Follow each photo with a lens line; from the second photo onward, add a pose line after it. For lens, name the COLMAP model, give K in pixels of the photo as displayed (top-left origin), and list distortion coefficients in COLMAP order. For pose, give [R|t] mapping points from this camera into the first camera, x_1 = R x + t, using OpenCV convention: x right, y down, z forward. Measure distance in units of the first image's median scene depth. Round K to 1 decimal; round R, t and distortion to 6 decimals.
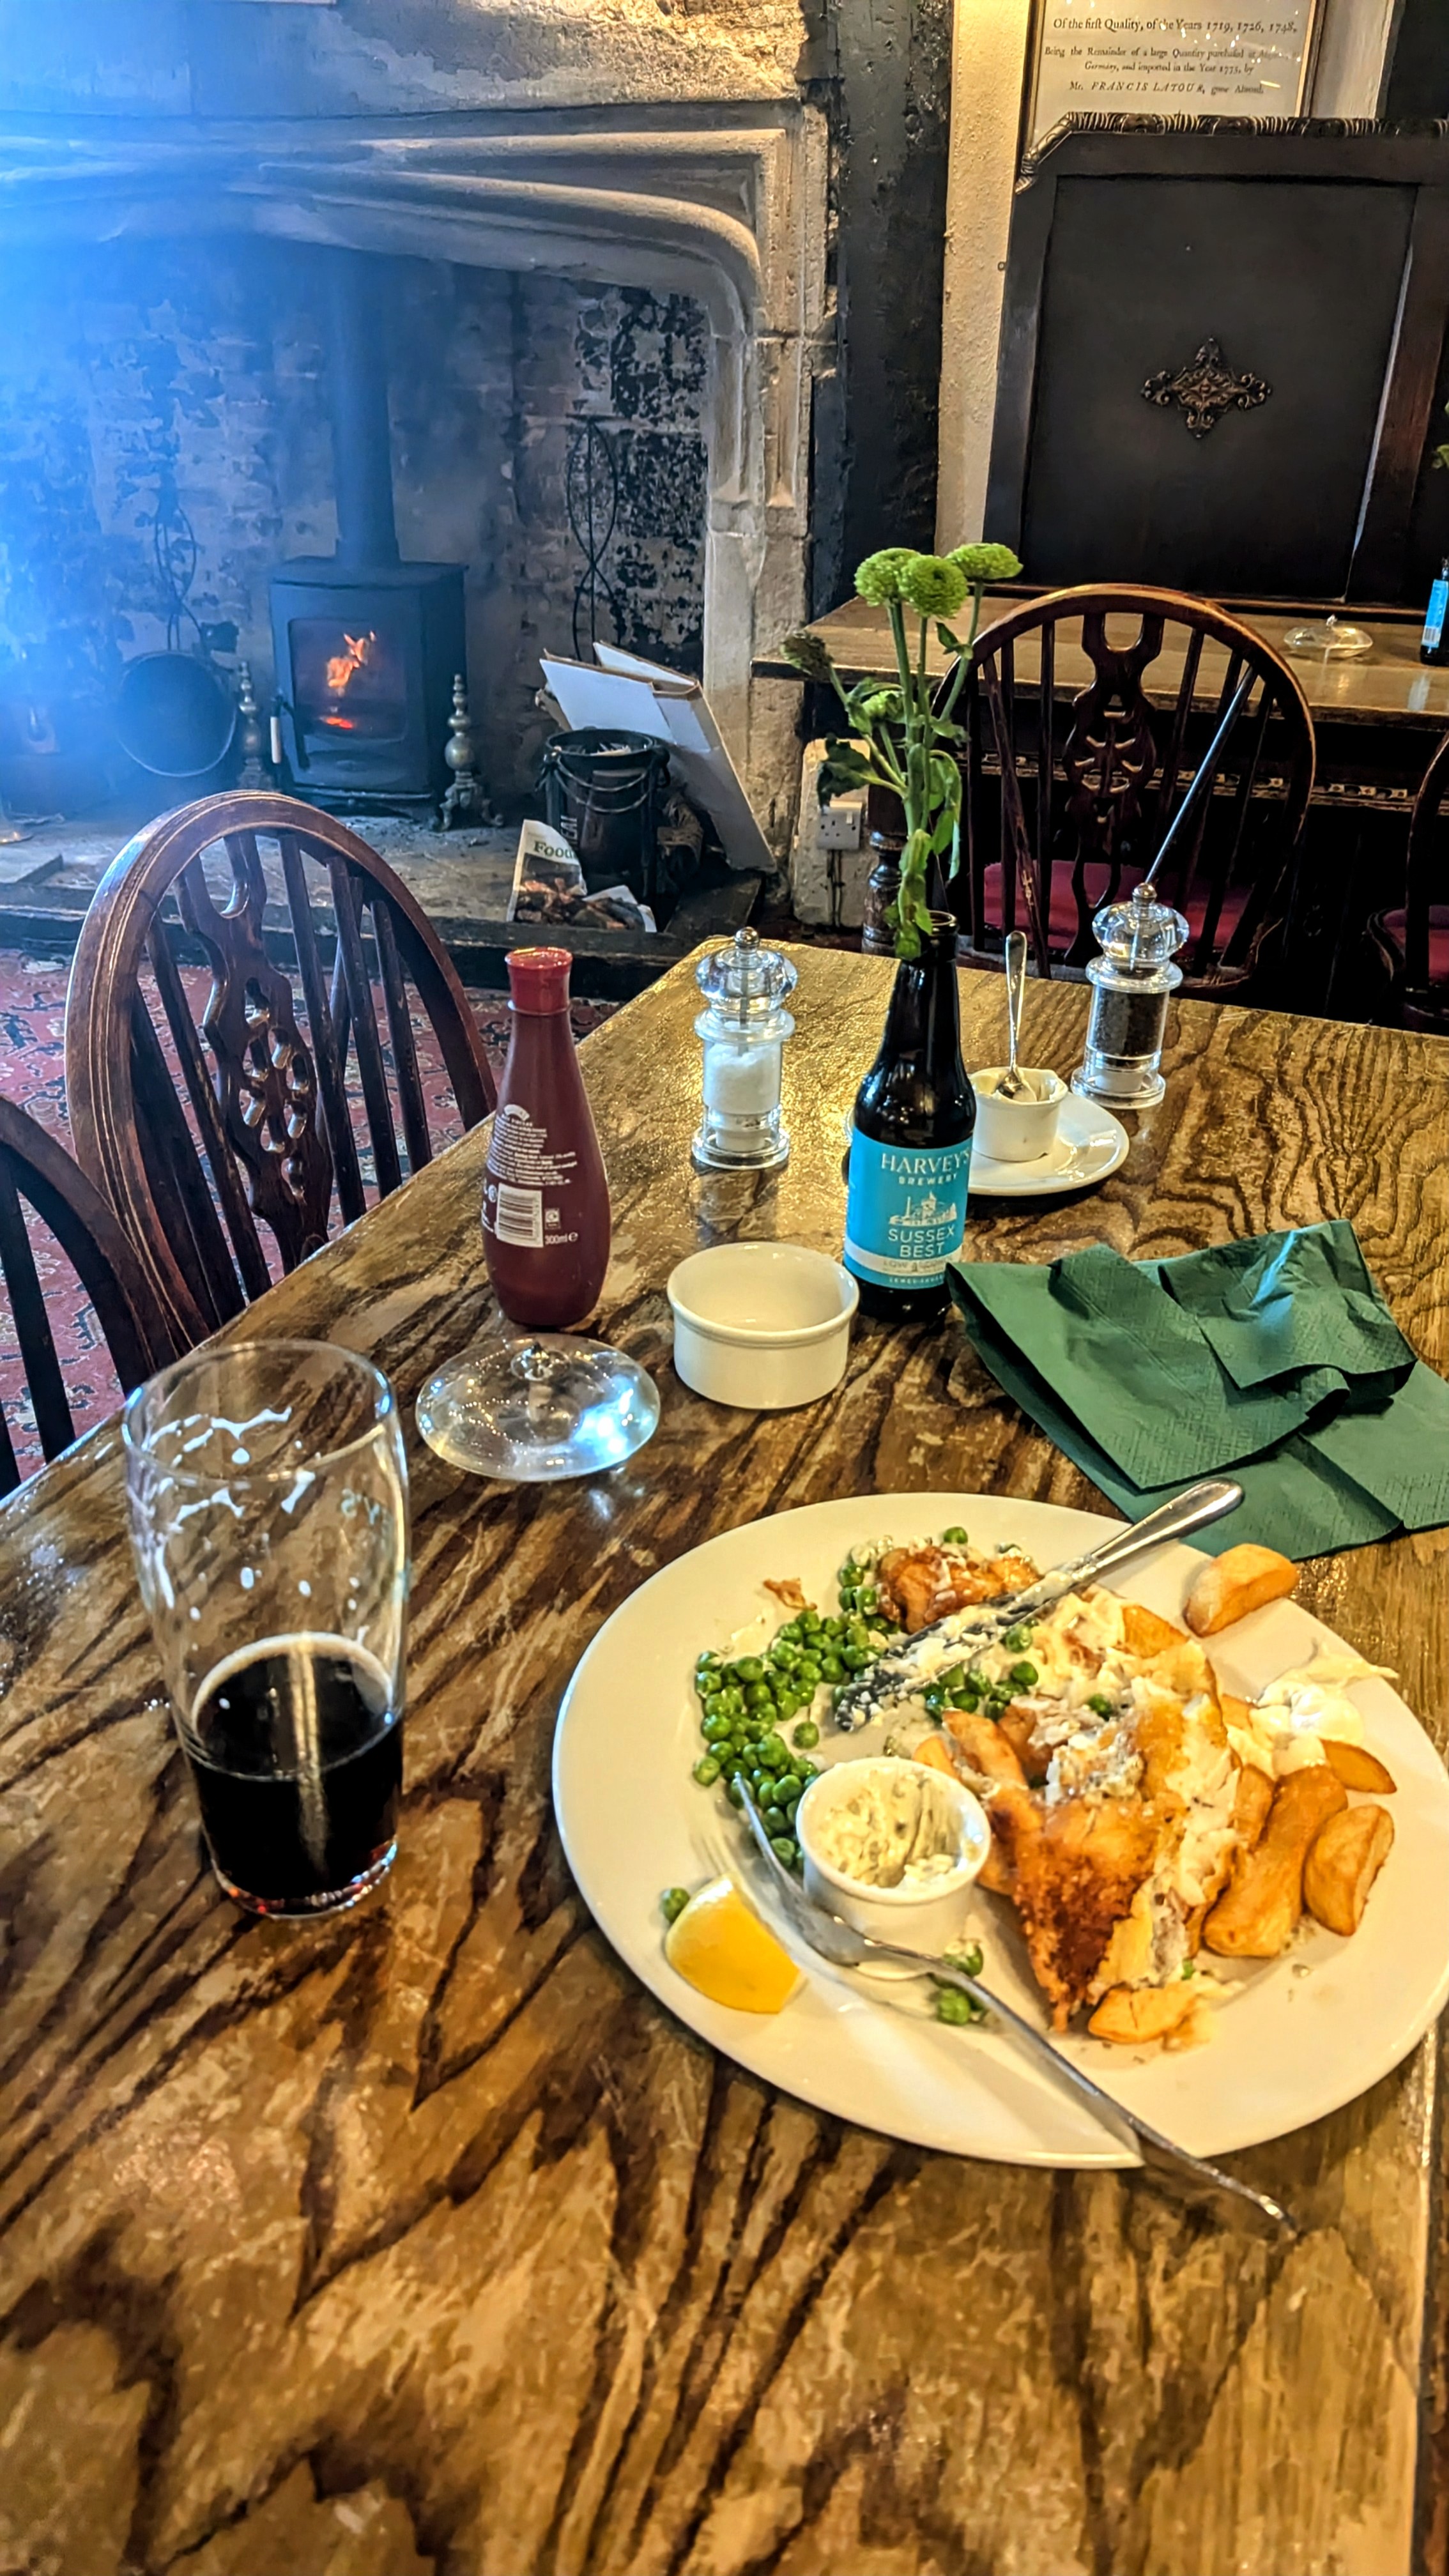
lens RADIAL K [[1846.7, 0, 724.5], [0, 1846.7, 1288.0], [0, 0, 1]] dist [0.059173, -0.068050]
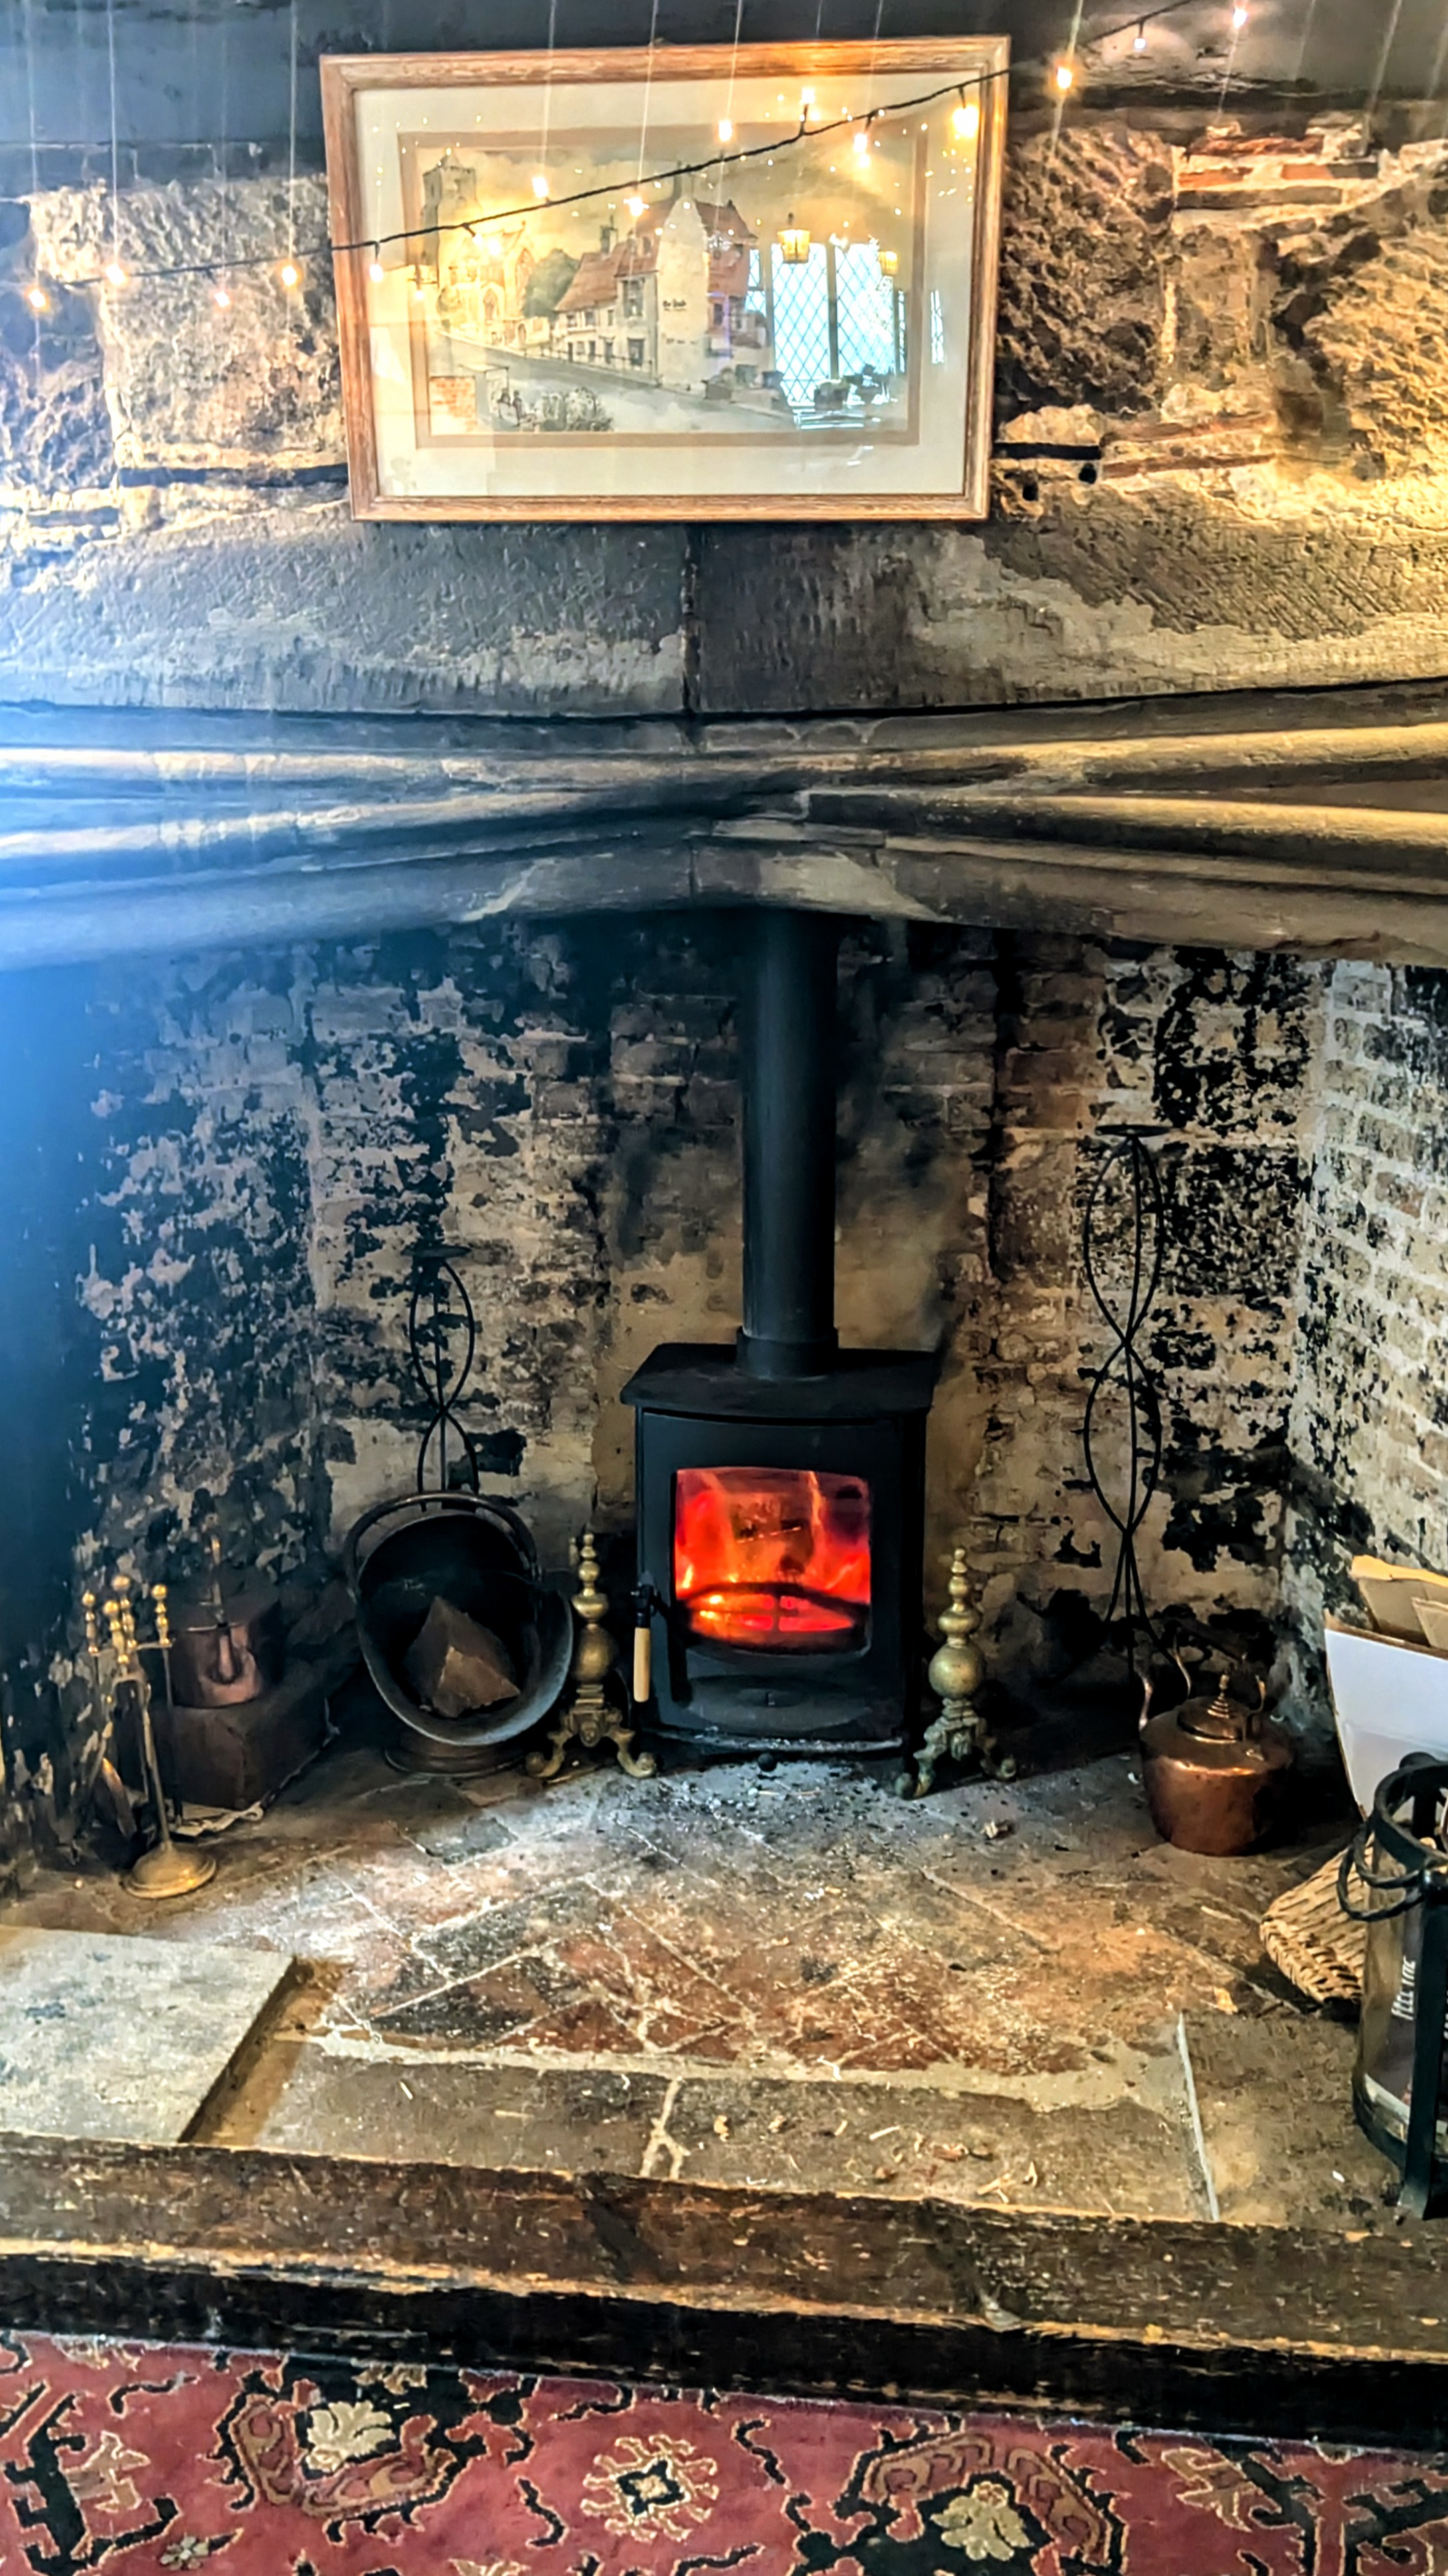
lens RADIAL K [[1870.1, 0, 724.0], [0, 1870.1, 1288.0], [0, 0, 1]] dist [0.042448, -0.003454]
pose [[0.998812, -0.033491, 0.035410, -0.233786], [0.041846, 0.961735, -0.270766, -0.249715], [-0.024987, 0.271926, 0.961994, 0.407853]]
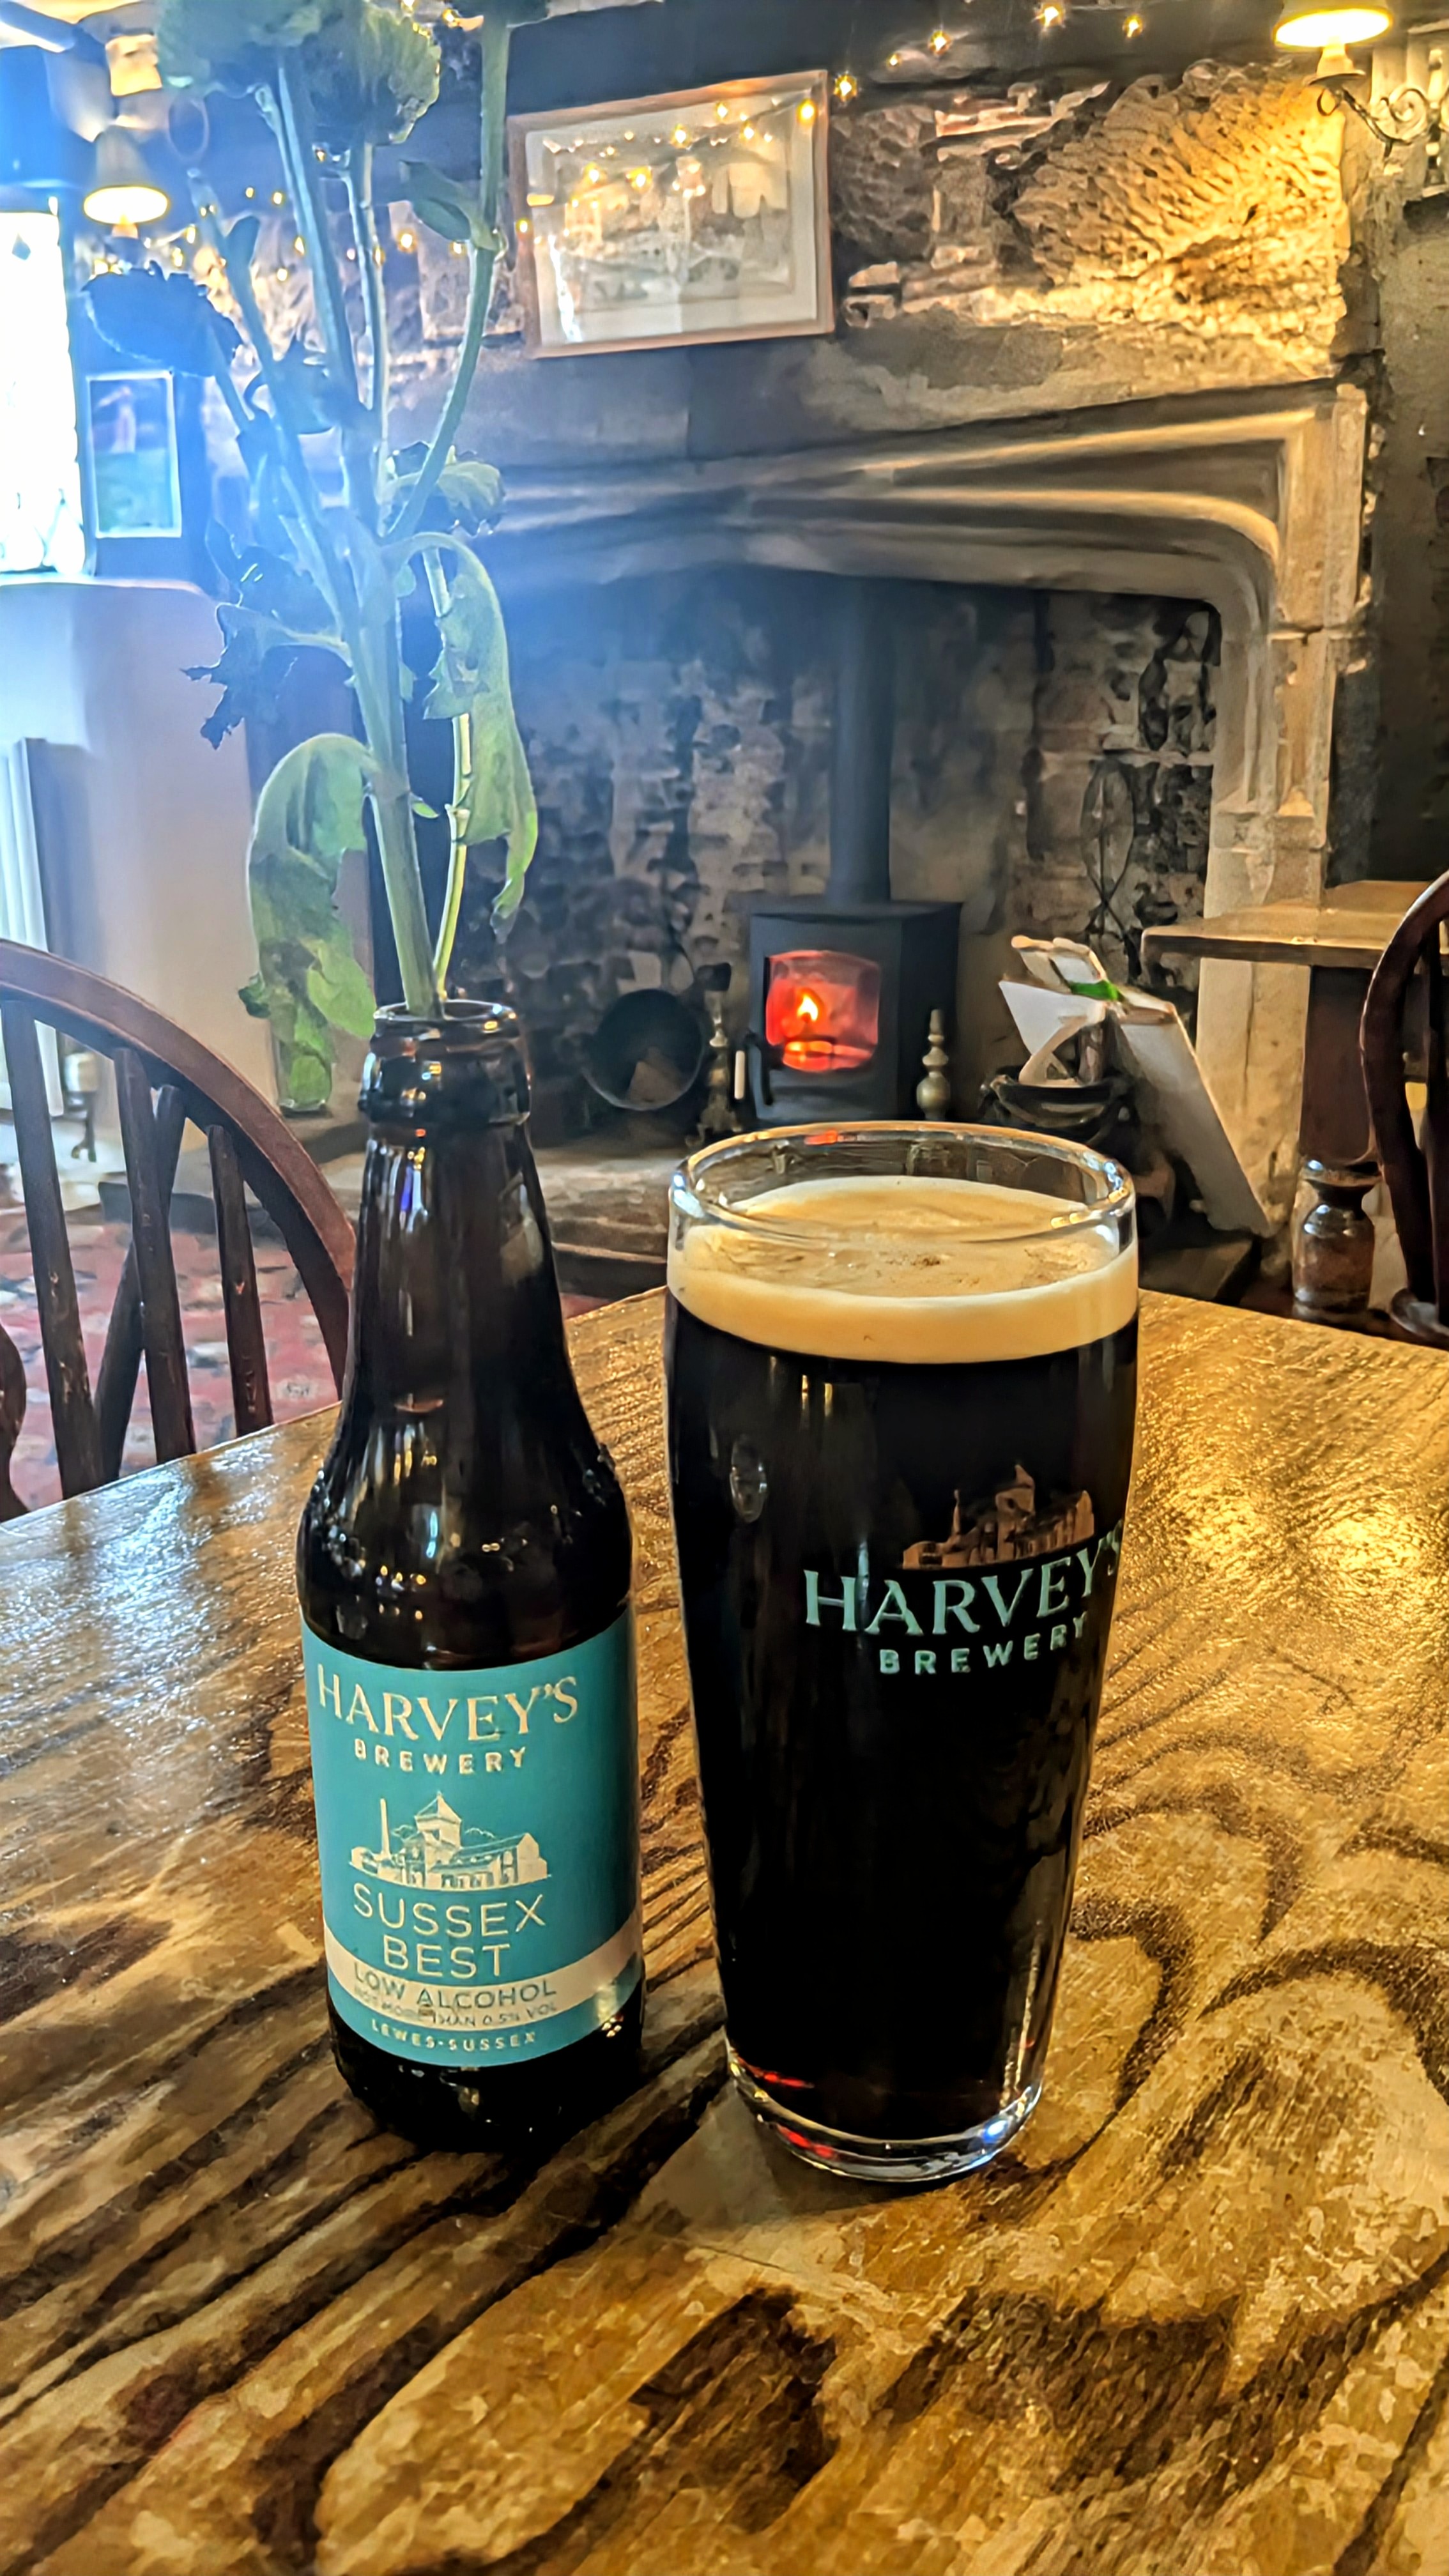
lens RADIAL K [[1884.9, 0, 731.4], [0, 1884.9, 1234.5], [0, 0, 1]] dist [-0.000104, 0.048456]
pose [[0.946088, 0.055726, -0.319081, 0.059783], [-0.127891, 0.969319, -0.209915, -0.019171], [0.297594, 0.239406, 0.924188, 0.147719]]
